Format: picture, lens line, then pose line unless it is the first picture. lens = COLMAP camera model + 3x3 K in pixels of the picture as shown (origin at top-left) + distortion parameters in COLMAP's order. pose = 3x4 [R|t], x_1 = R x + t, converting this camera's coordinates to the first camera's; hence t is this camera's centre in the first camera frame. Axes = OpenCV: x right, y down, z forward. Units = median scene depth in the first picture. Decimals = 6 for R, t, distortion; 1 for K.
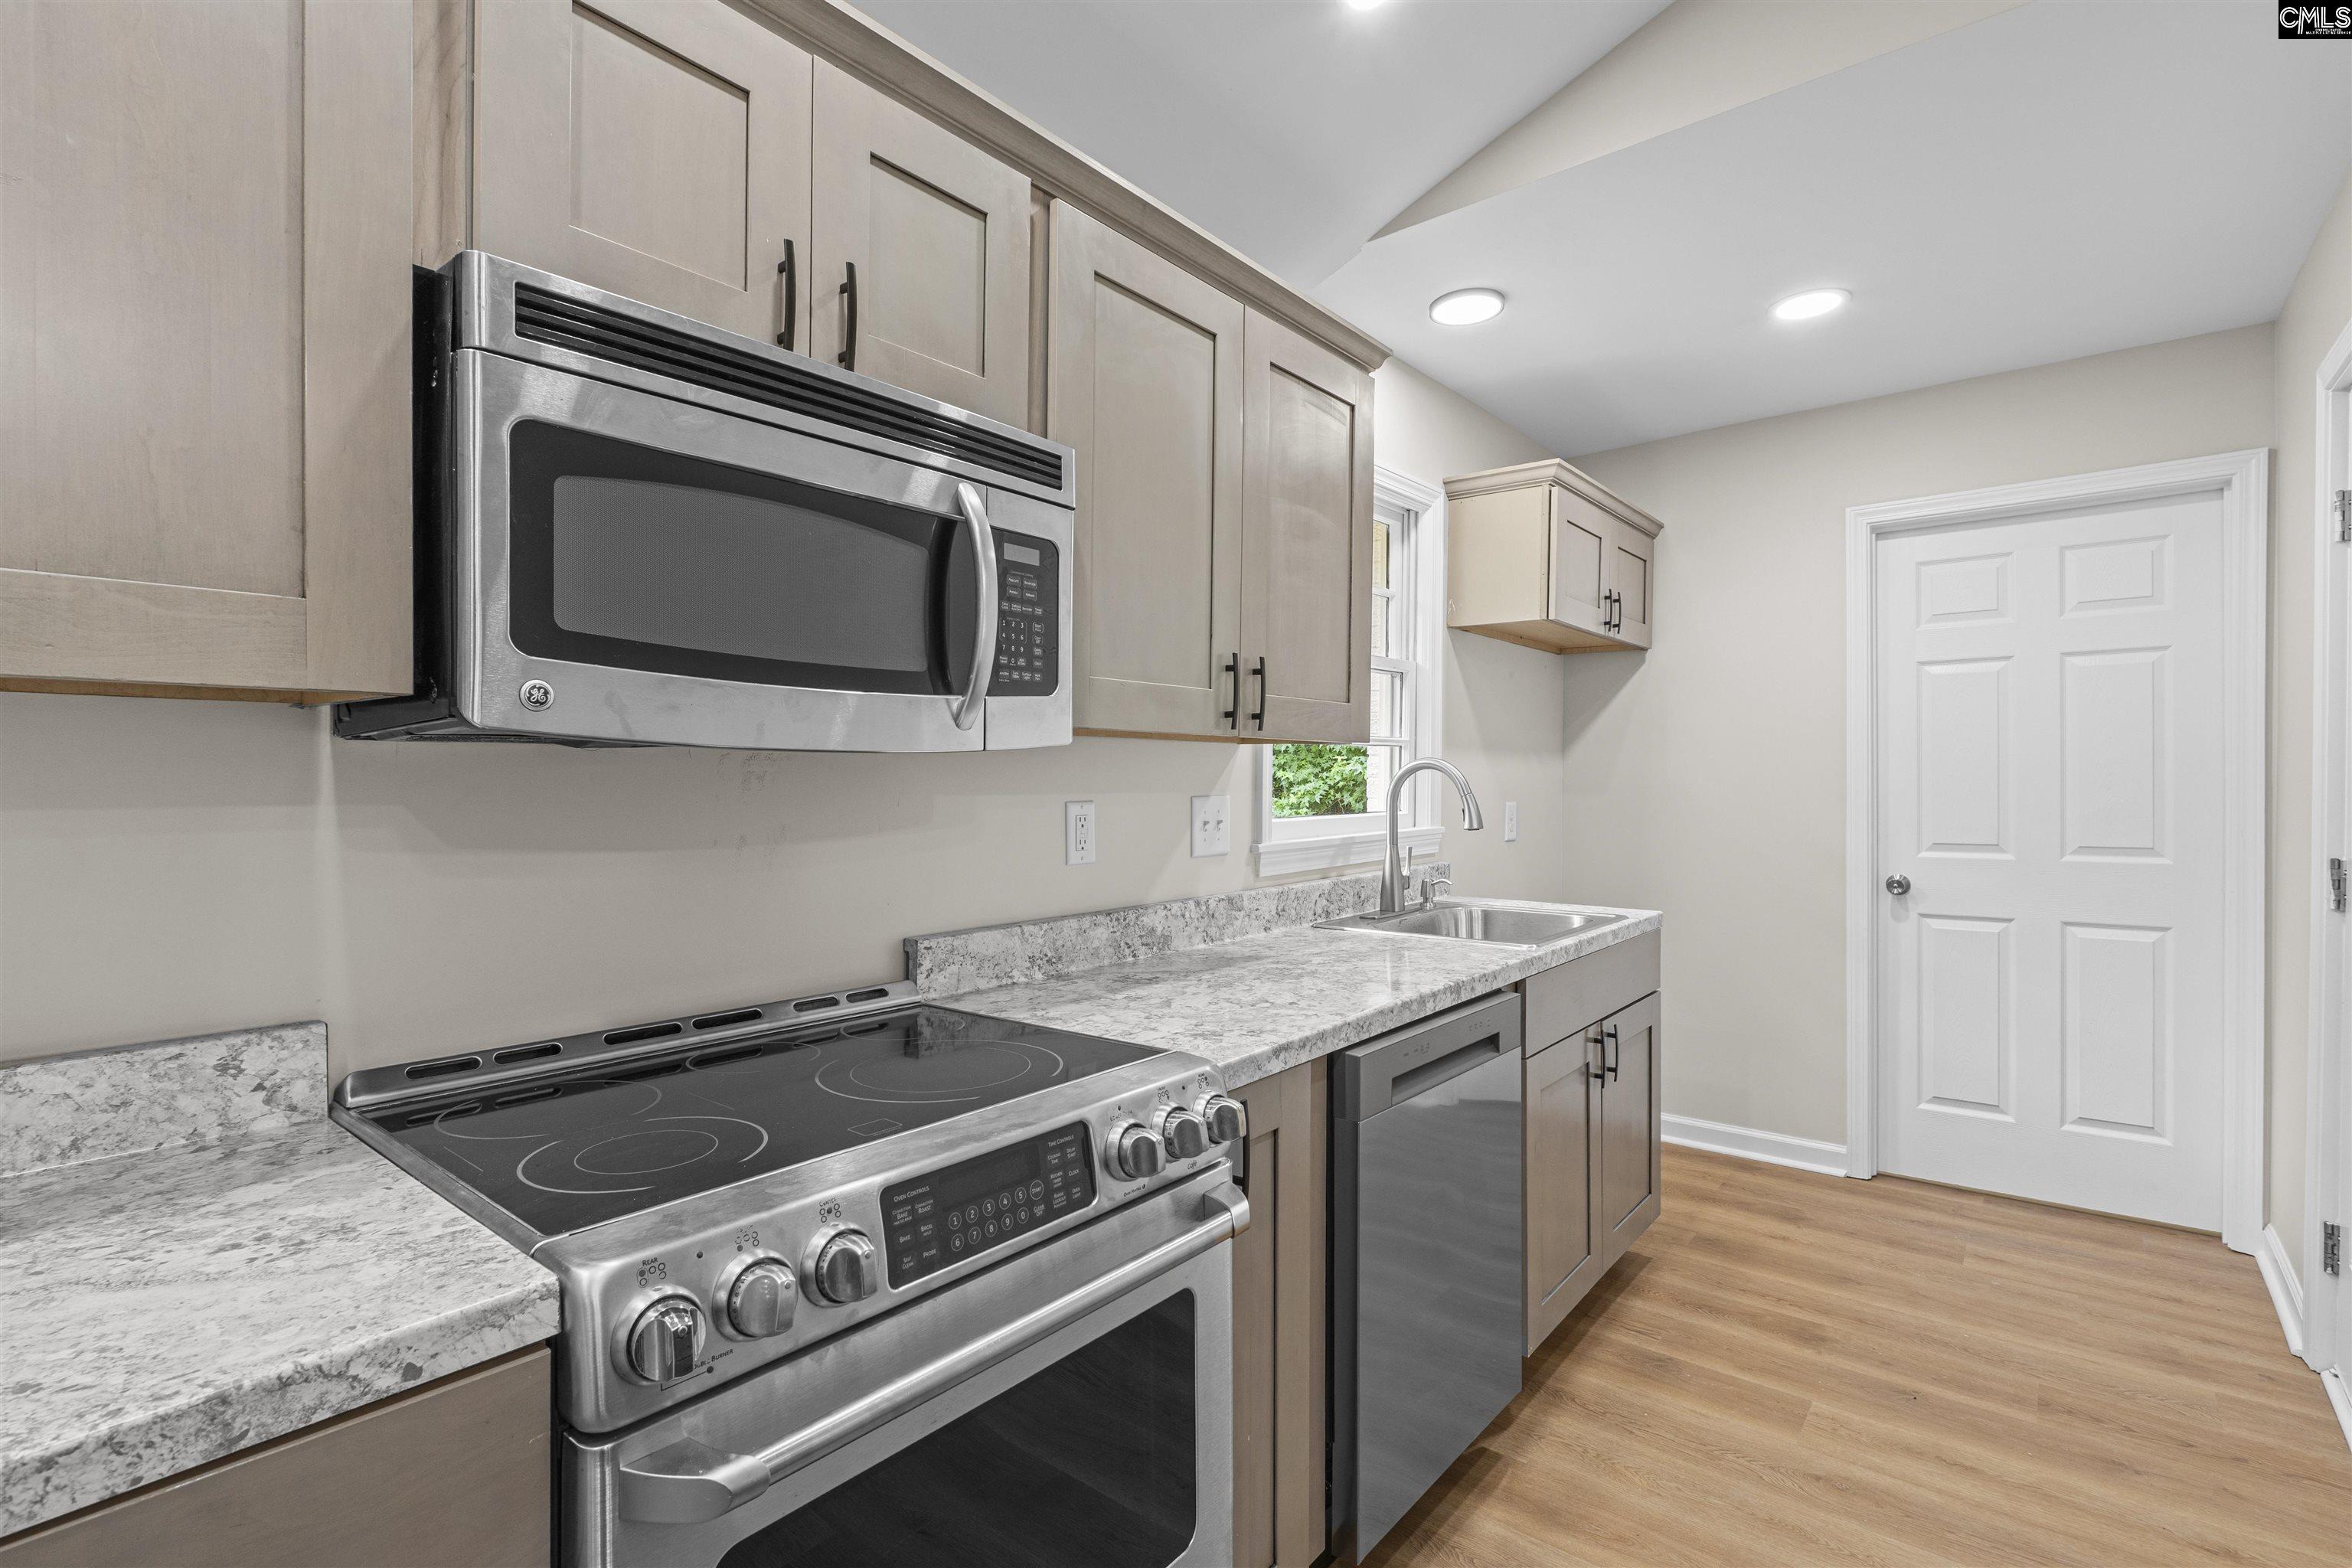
lens RADIAL K [[1075.6, 0, 1177.8], [0, 1075.6, 790.2], [0, 0, 1]] dist [-0.005232, -0.000780]
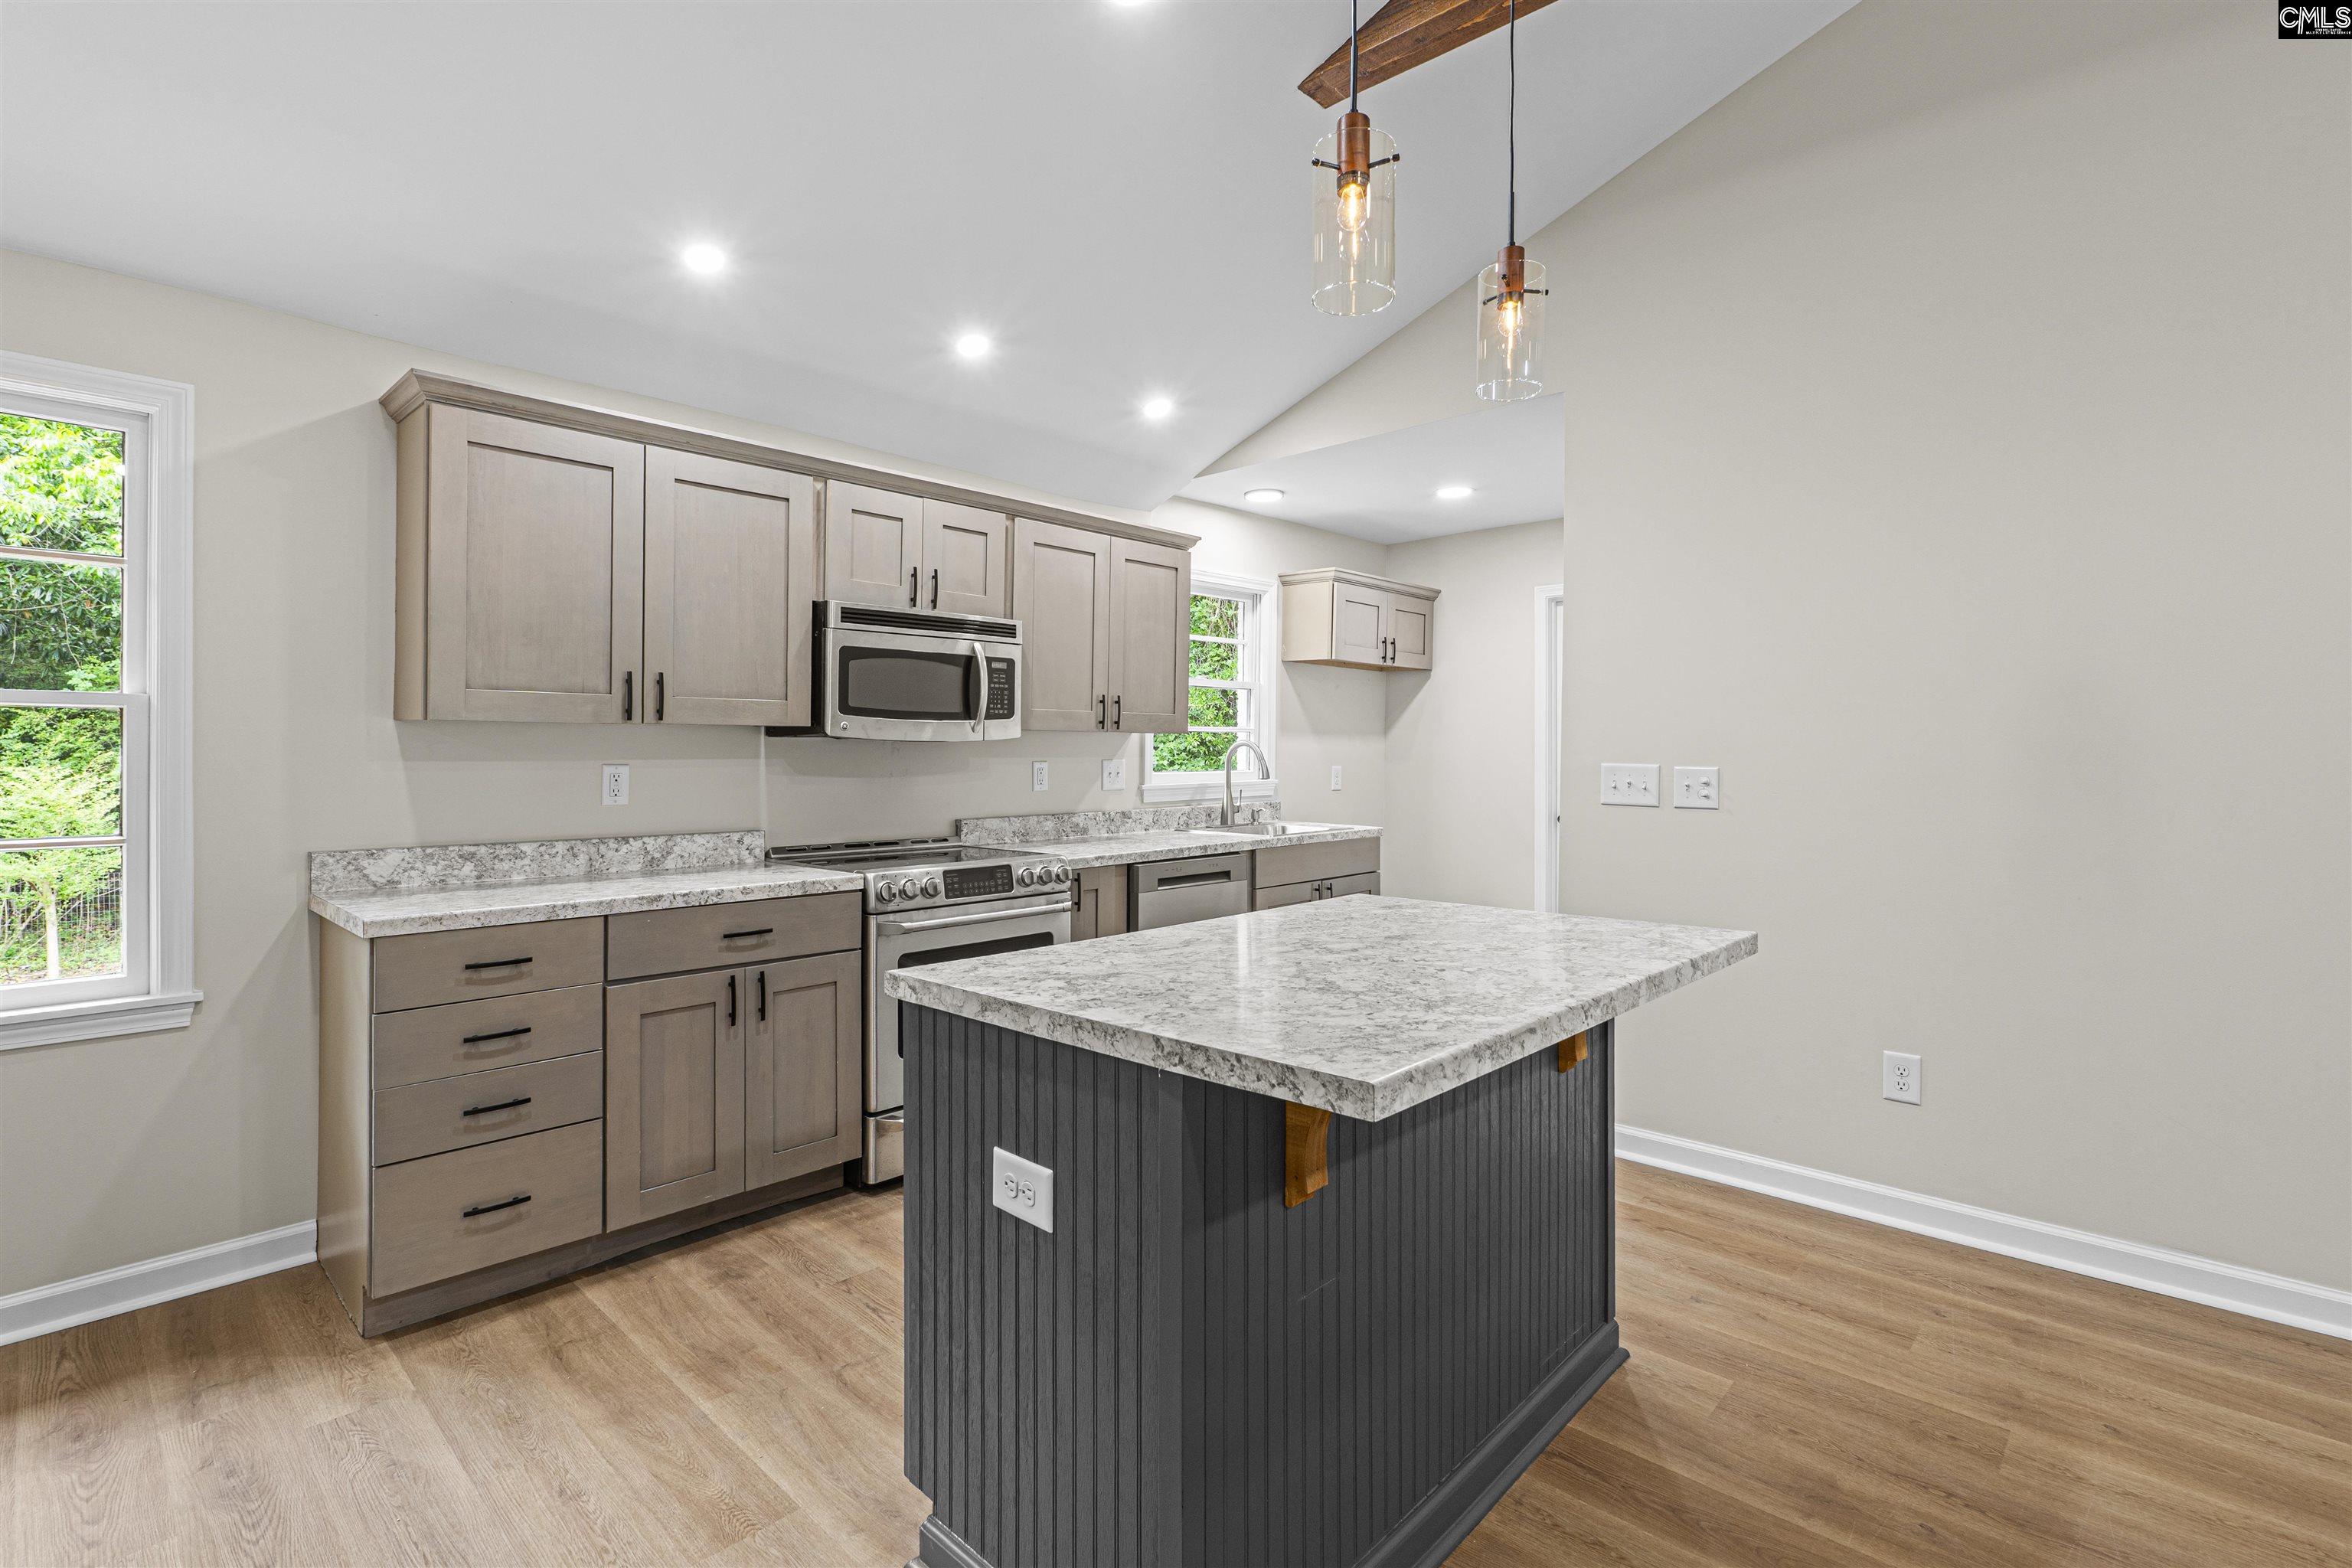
lens RADIAL K [[1077.2, 0, 1180.9], [0, 1077.2, 760.6], [0, 0, 1]] dist [-0.006905, -0.000110]
pose [[0.997944, 0.007826, -0.063613, 0.369520], [-0.007696, 0.999968, 0.002286, 0.002451], [0.063629, -0.001792, 0.997972, -1.261071]]
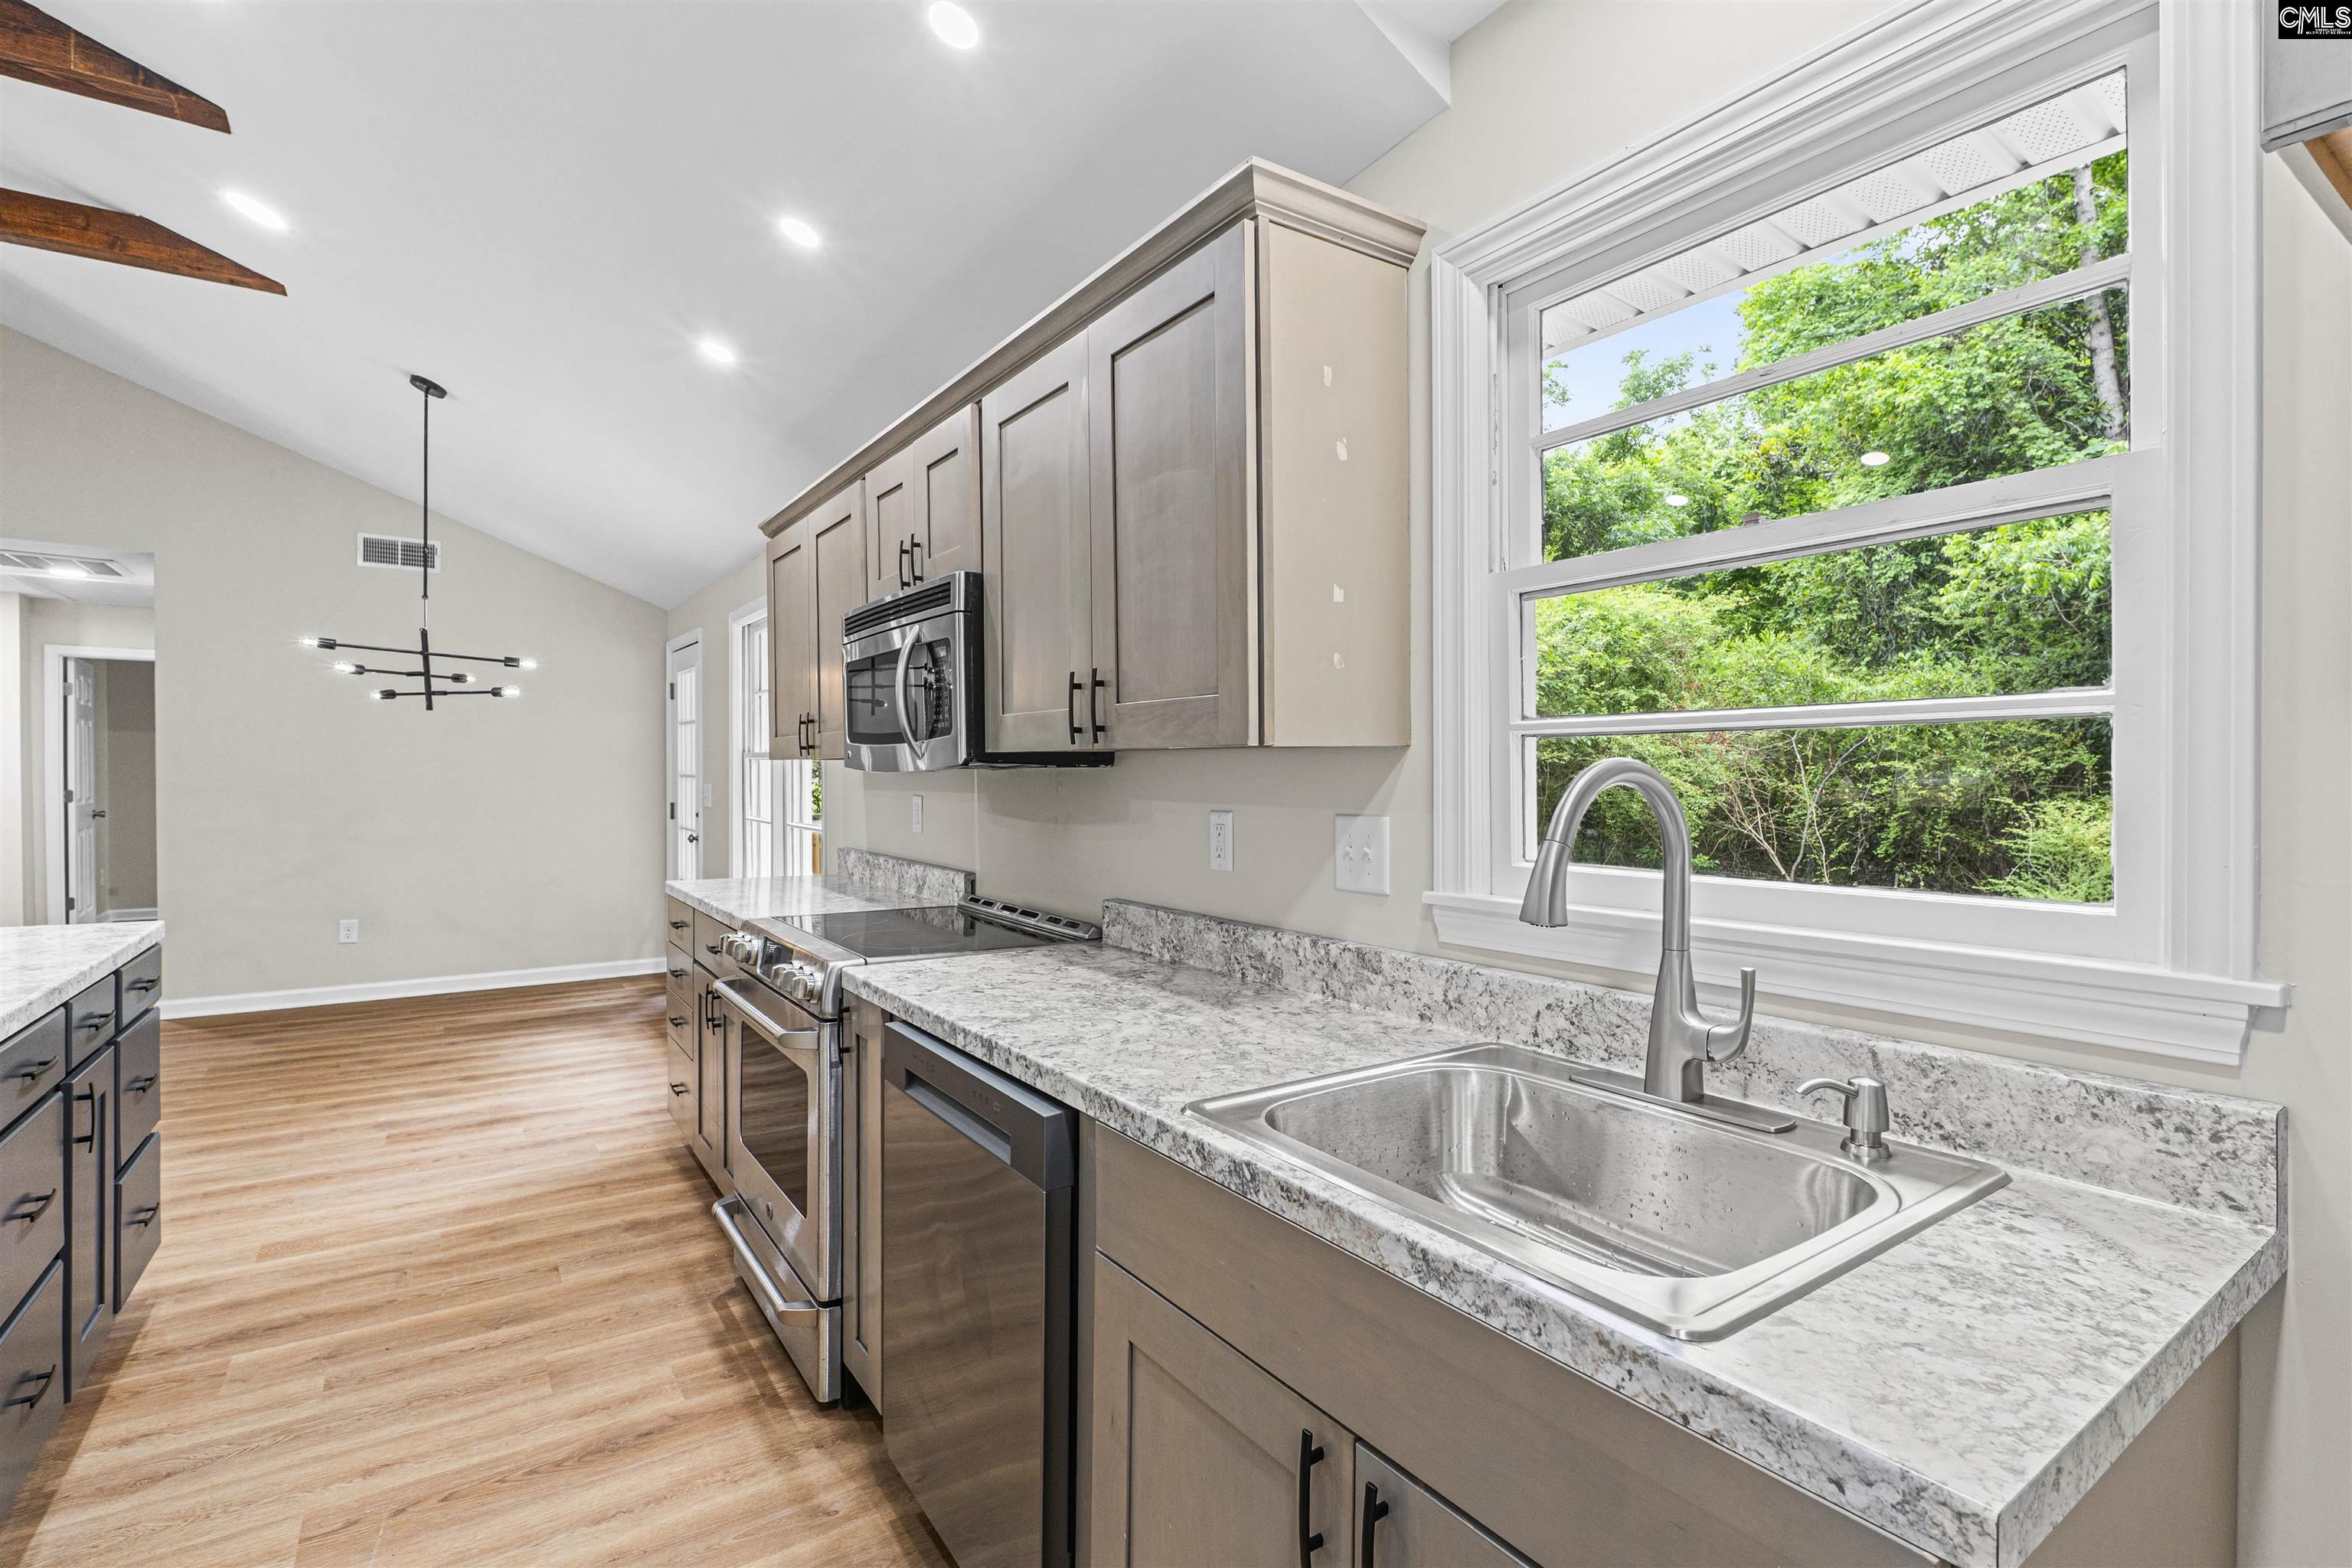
lens RADIAL K [[1071.8, 0, 1170.9], [0, 1071.8, 788.2], [0, 0, 1]] dist [-0.010029, -0.000129]
pose [[-0.272829, 0.013195, -0.961972, 1.076297], [-0.013802, 0.999749, 0.017628, -0.034228], [0.961964, 0.018087, -0.272578, 1.434210]]
